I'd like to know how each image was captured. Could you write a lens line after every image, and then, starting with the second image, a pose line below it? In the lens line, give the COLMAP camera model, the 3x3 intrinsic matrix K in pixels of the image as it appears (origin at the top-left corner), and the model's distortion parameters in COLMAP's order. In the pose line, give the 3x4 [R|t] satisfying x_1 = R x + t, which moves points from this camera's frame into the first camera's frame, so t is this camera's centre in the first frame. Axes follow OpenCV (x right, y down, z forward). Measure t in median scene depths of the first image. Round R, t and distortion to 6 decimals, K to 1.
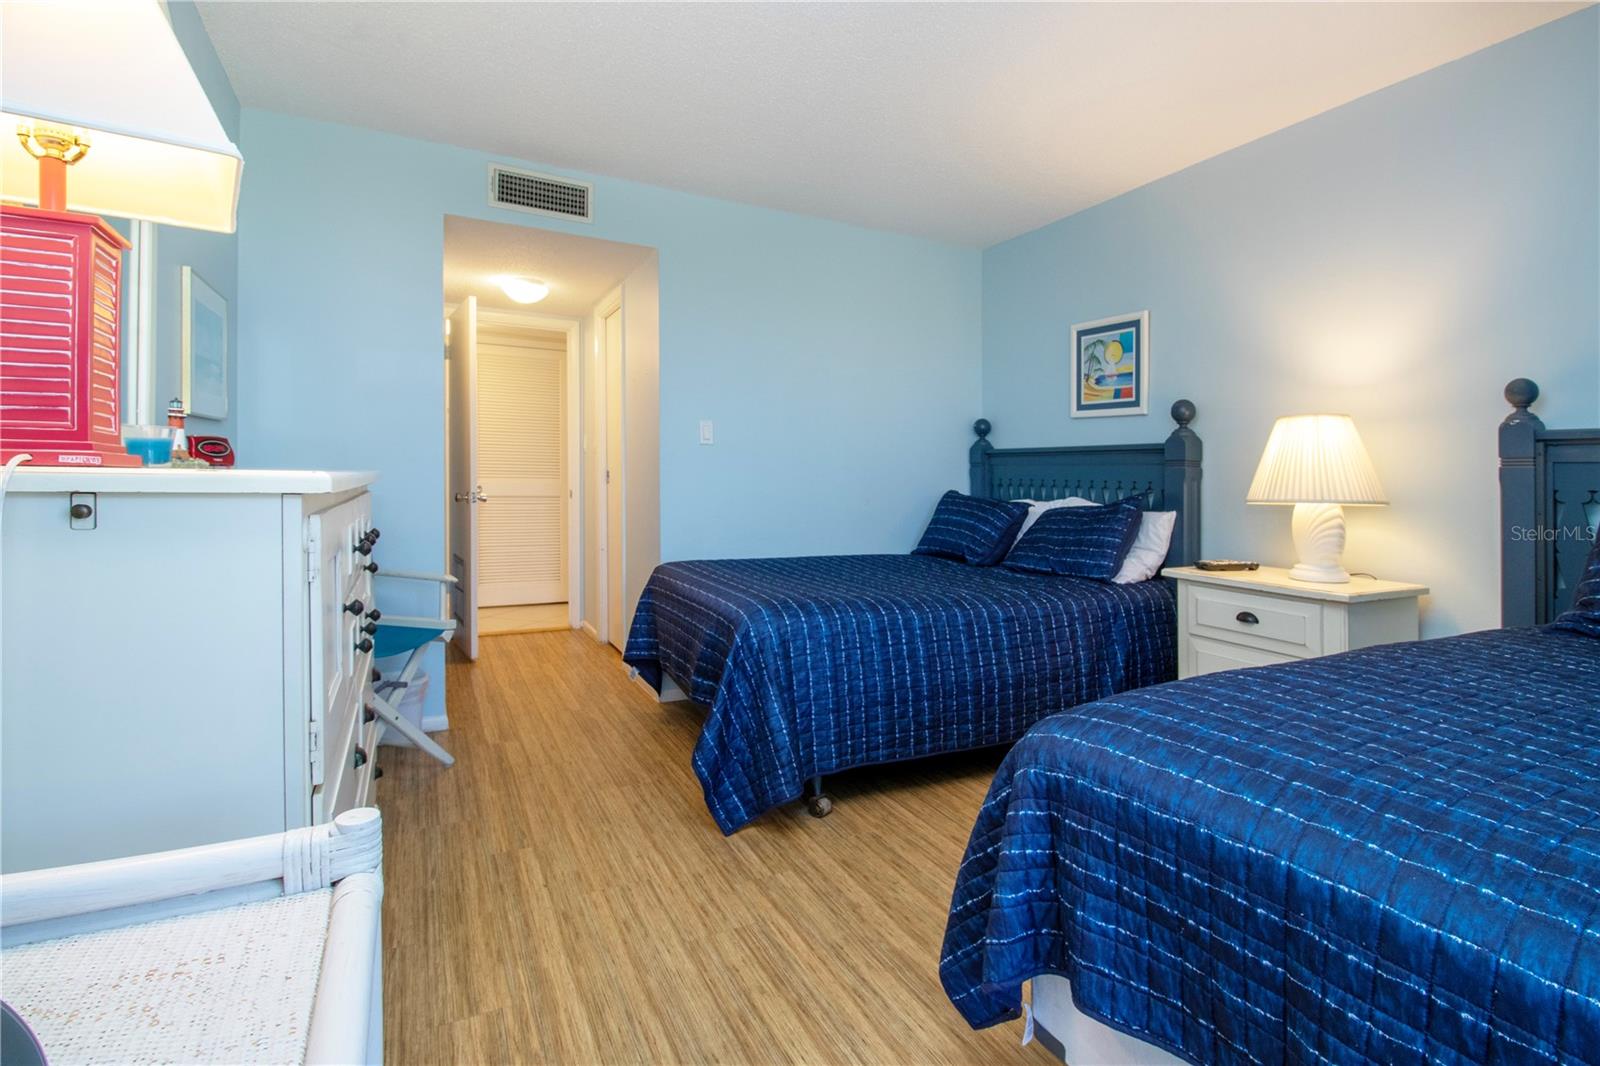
lens RADIAL K [[751.3, 0, 800.0], [0, 751.3, 533.0], [0, 0, 1]] dist [0.002021, -0.011253]
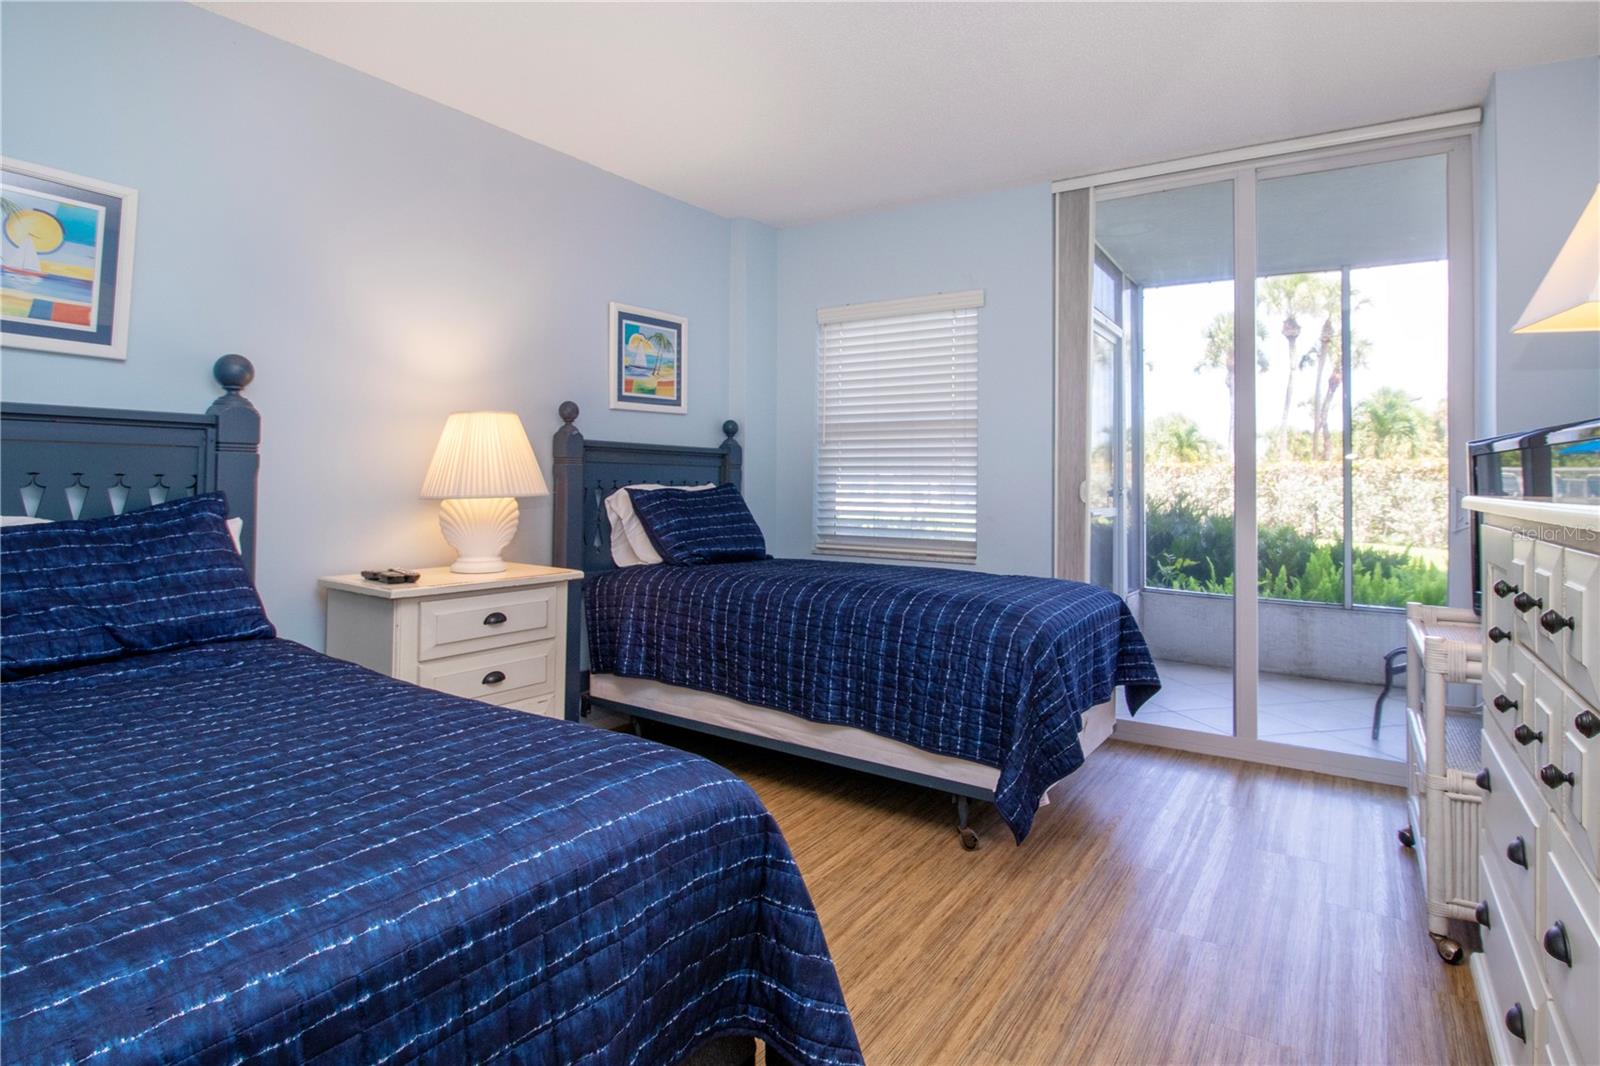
lens RADIAL K [[814.6, 0, 859.8], [0, 814.6, 470.1], [0, 0, 1]] dist [0.002499, -0.011629]
pose [[-0.530924, -0.014909, 0.847288, -0.592705], [0.038724, 0.998374, 0.041833, -0.112741], [-0.846534, 0.055021, -0.529483, 1.281385]]
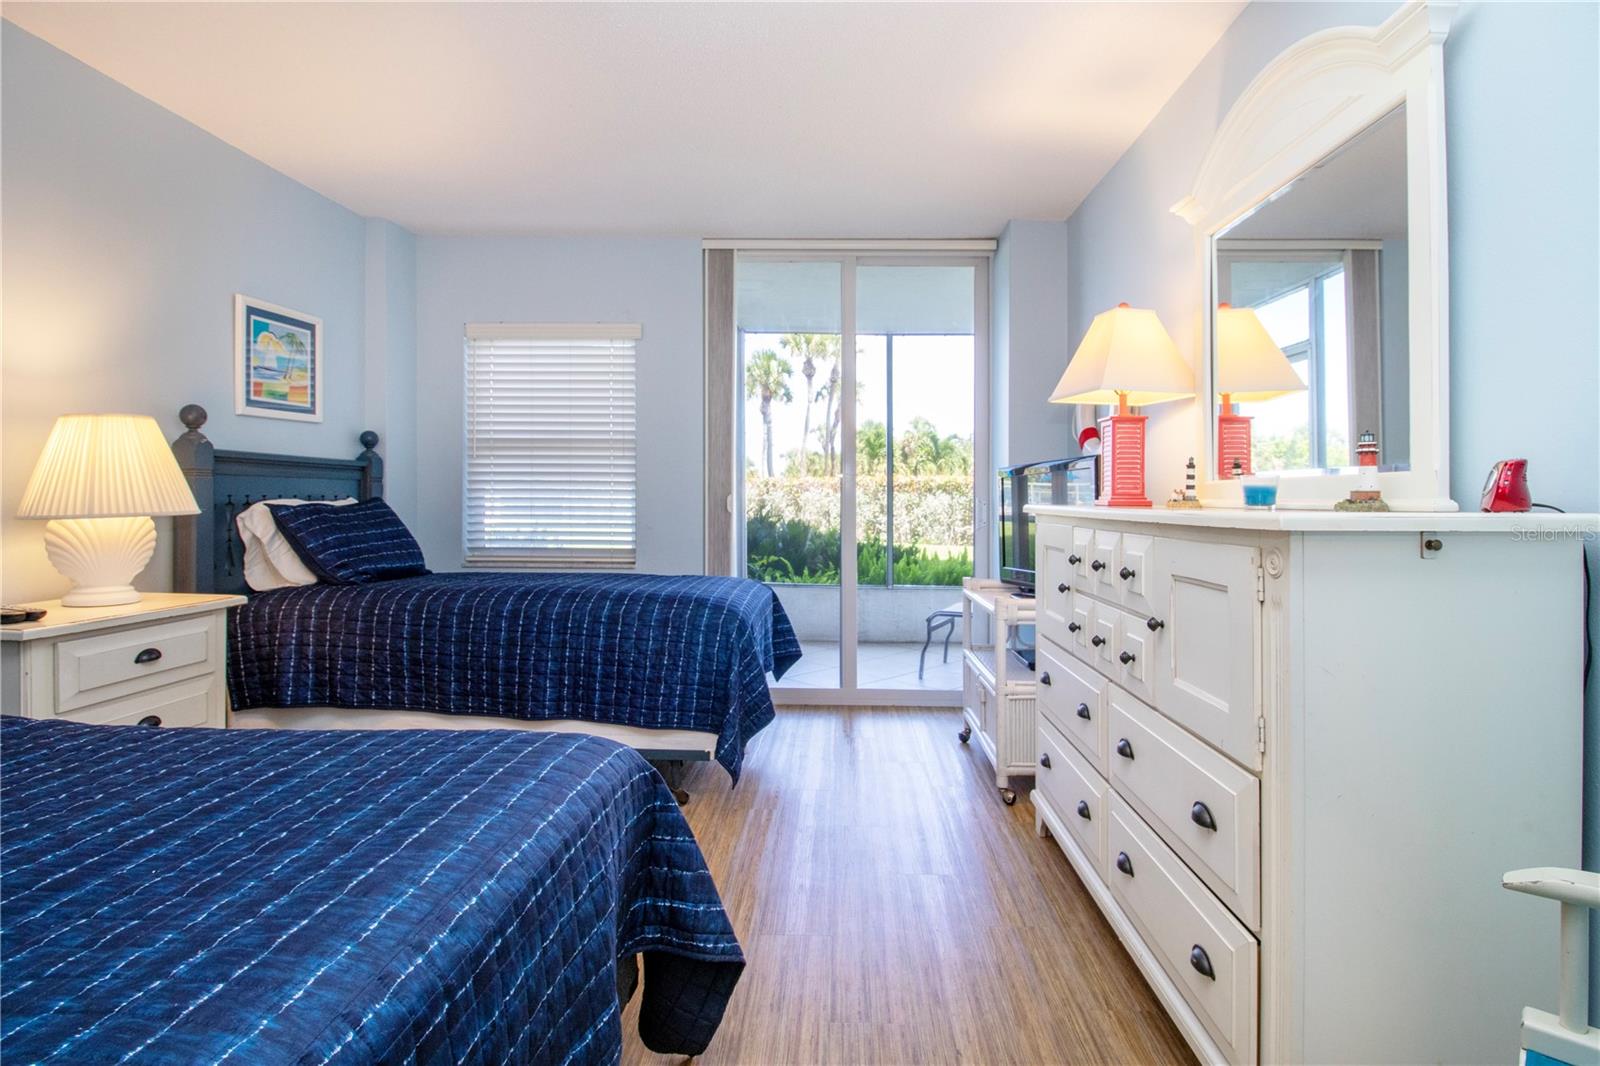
lens RADIAL K [[752.7, 0, 833.2], [0, 752.7, 498.0], [0, 0, 1]] dist [0.003416, -0.011330]
pose [[-0.885807, -0.028872, 0.463155, -0.542445], [0.006329, 0.997218, 0.074269, -0.122994], [-0.464011, 0.068720, -0.883160, 1.426764]]
